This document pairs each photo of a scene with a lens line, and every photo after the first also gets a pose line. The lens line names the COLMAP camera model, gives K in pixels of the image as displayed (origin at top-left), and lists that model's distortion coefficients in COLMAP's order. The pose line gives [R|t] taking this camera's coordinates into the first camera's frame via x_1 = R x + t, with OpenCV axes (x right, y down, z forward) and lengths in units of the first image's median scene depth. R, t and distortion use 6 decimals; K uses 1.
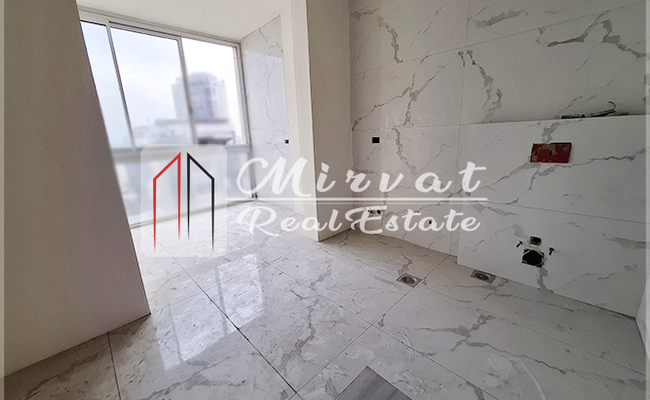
lens RADIAL K [[256.9, 0, 323.8], [0, 256.9, 199.1], [0, 0, 1]] dist [0.002480, 0.000194]
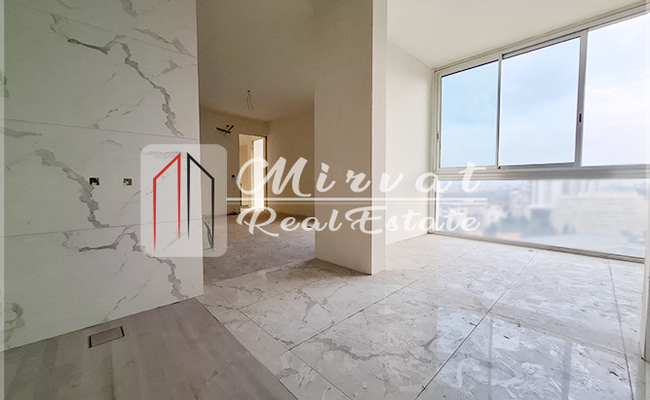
lens RADIAL K [[256.9, 0, 322.6], [0, 256.9, 197.9], [0, 0, 1]] dist [0.002480, 0.000194]
pose [[-0.023057, 0.092935, -0.995405, 0.615805], [-0.242318, 0.965460, 0.095752, -0.005466], [0.969923, 0.243412, 0.000259, 0.659609]]
